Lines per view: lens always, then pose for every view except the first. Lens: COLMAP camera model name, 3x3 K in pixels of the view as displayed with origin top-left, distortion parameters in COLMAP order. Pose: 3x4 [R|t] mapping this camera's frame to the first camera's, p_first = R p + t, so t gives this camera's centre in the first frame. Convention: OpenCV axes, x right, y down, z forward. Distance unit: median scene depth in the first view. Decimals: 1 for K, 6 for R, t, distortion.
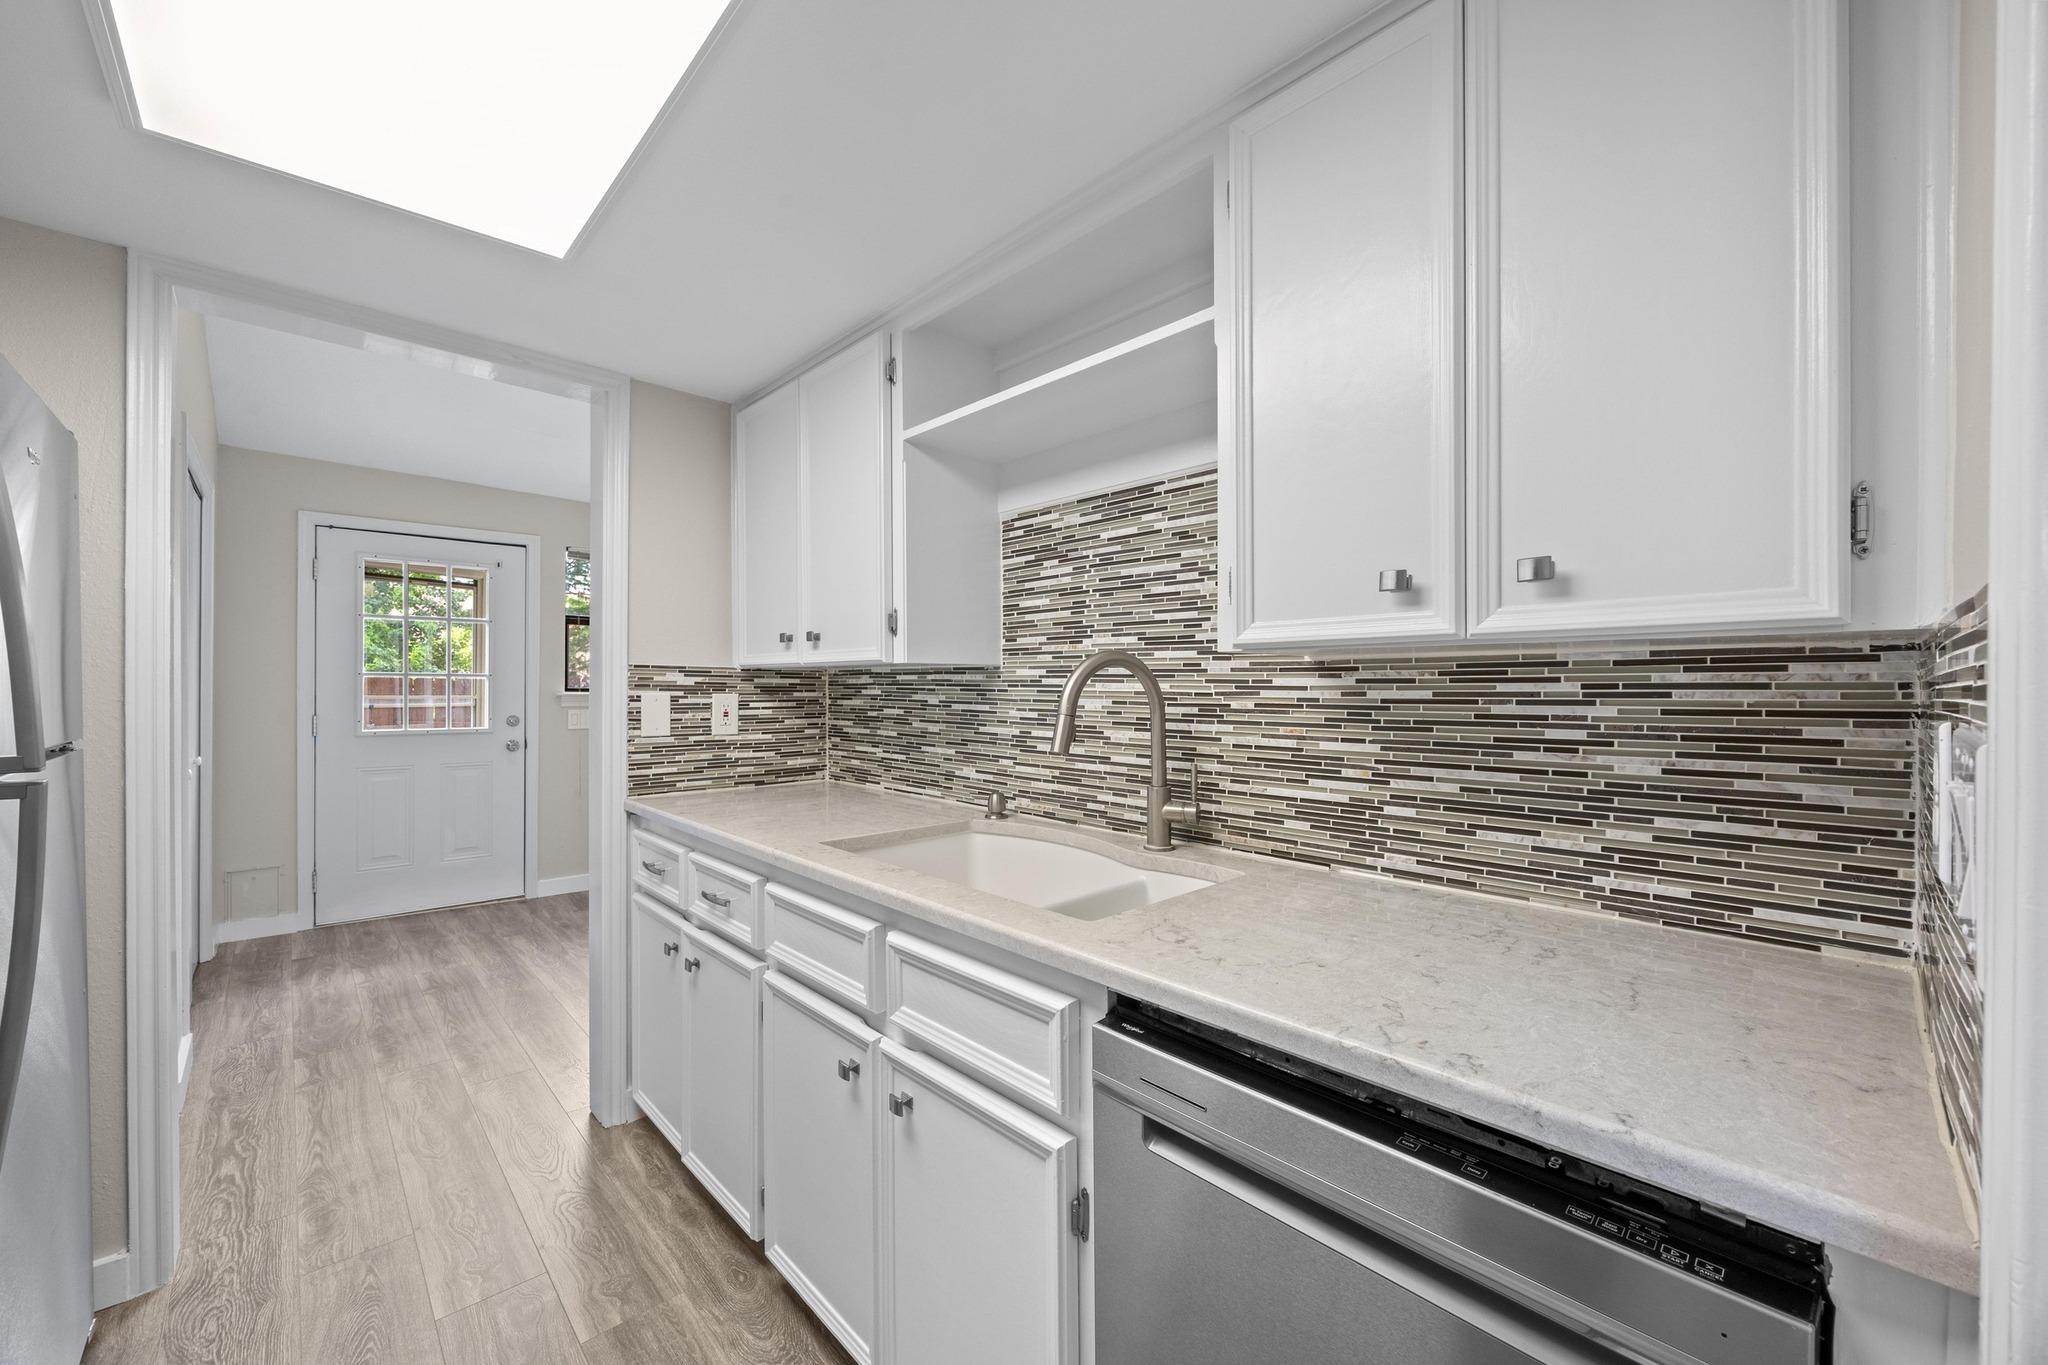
lens RADIAL K [[778.4, 0, 1028.7], [0, 778.4, 684.8], [0, 0, 1]] dist [-0.004708, 0.000397]
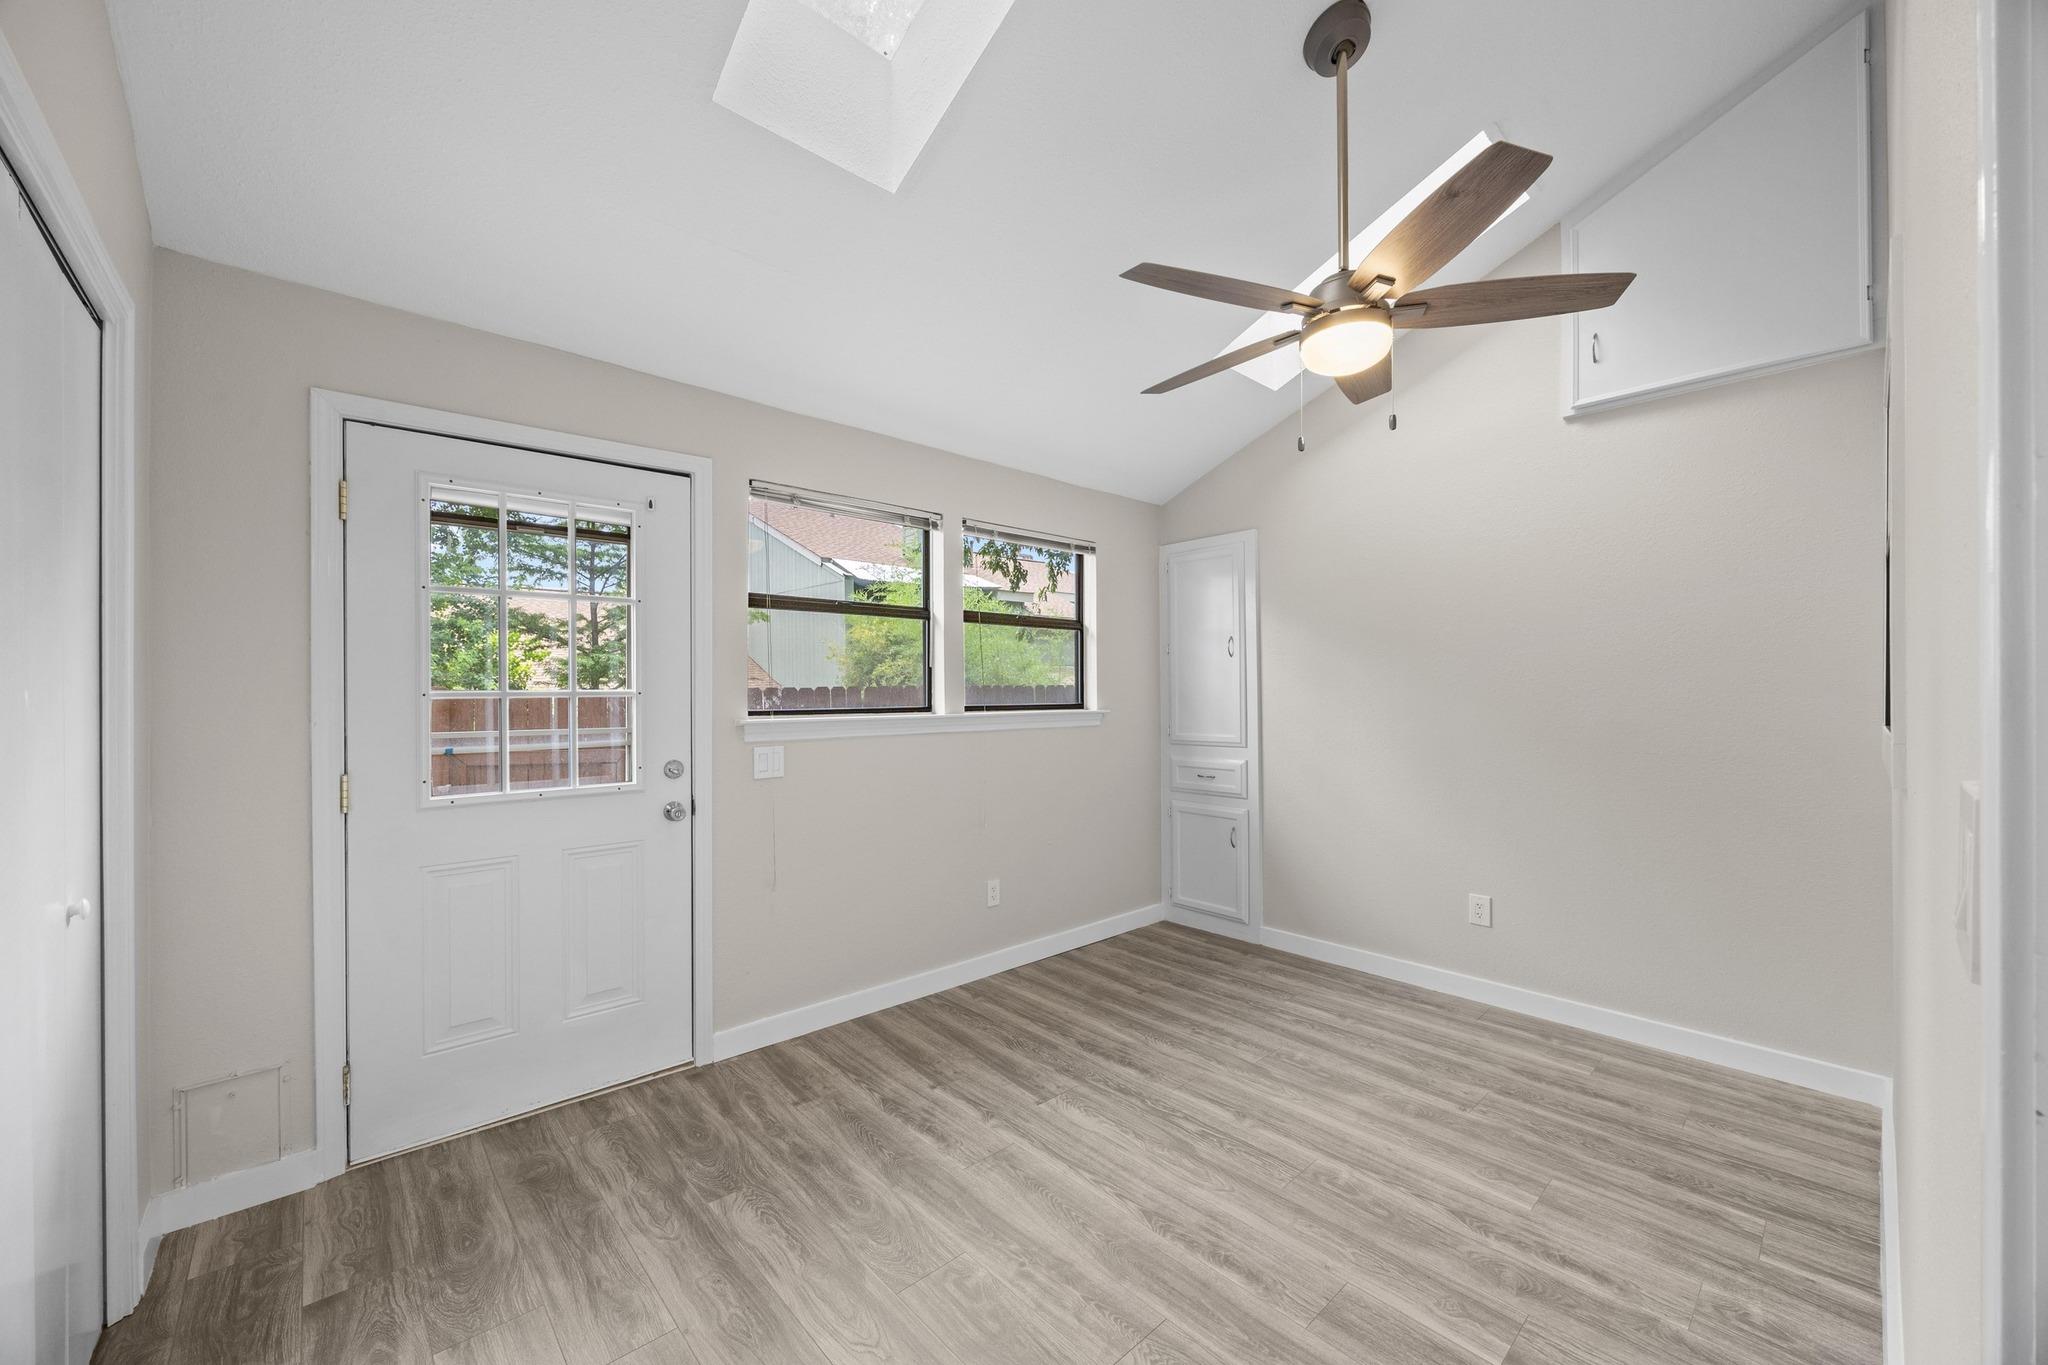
lens RADIAL K [[778.4, 0, 1025.8], [0, 778.4, 685.6], [0, 0, 1]] dist [-0.004708, 0.000397]
pose [[0.999741, -0.009700, -0.020602, -0.468607], [0.009675, 0.999952, -0.001331, -0.016532], [0.020614, 0.001131, 0.999787, 0.506218]]
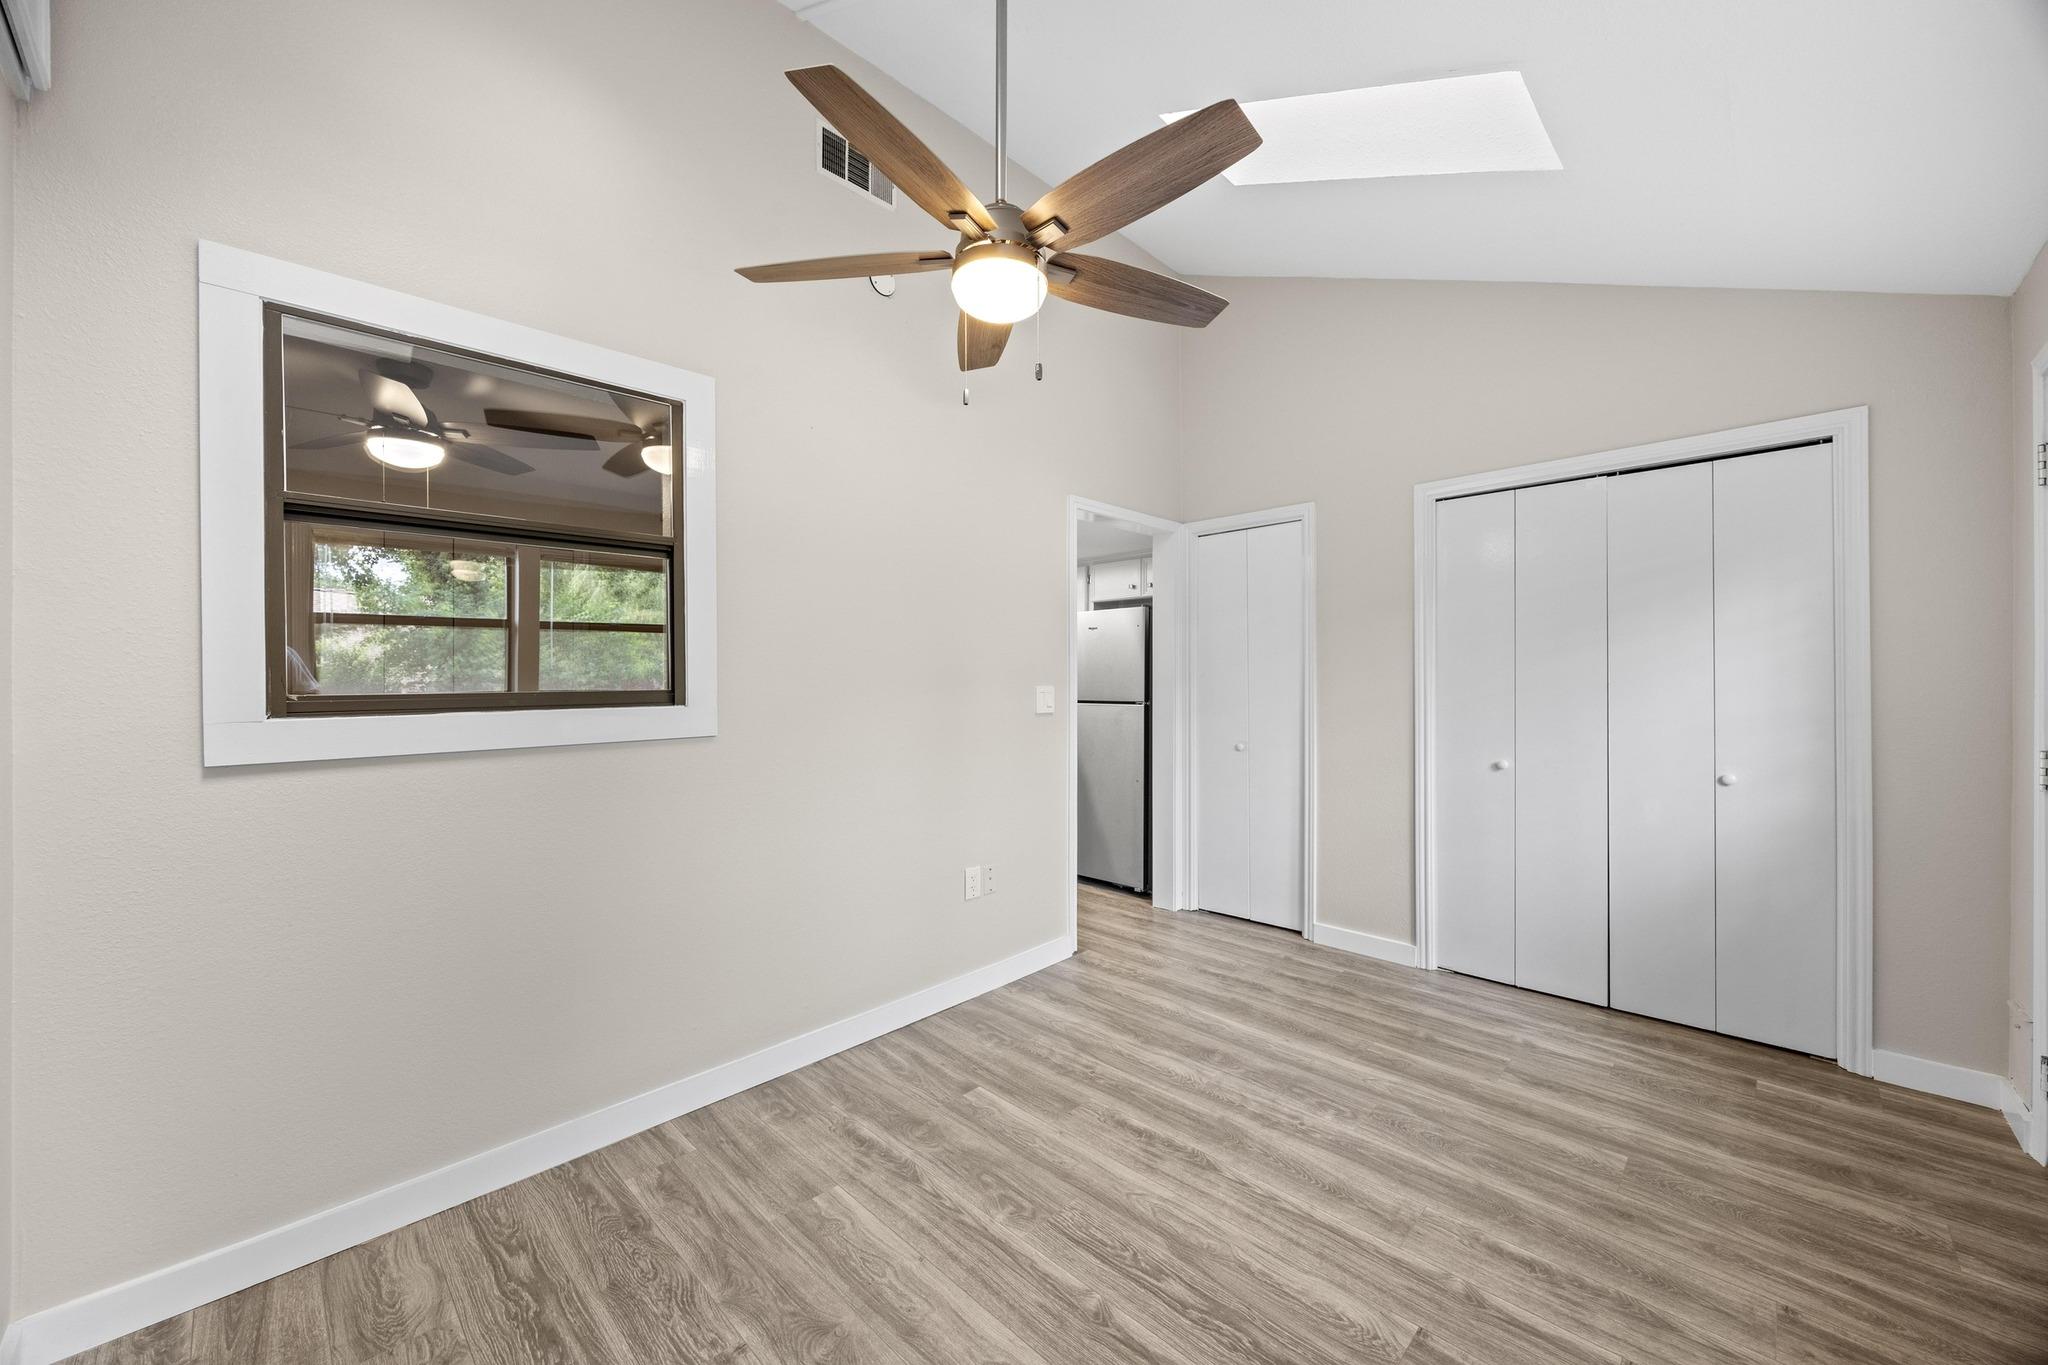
lens RADIAL K [[778.4, 0, 1019.5], [0, 778.4, 679.5], [0, 0, 1]] dist [-0.004708, 0.000397]
pose [[-0.999757, -0.003211, -0.021822, -0.249905], [-0.003105, 0.999983, -0.004872, -0.002800], [0.021837, -0.004803, -0.999750, 1.588900]]
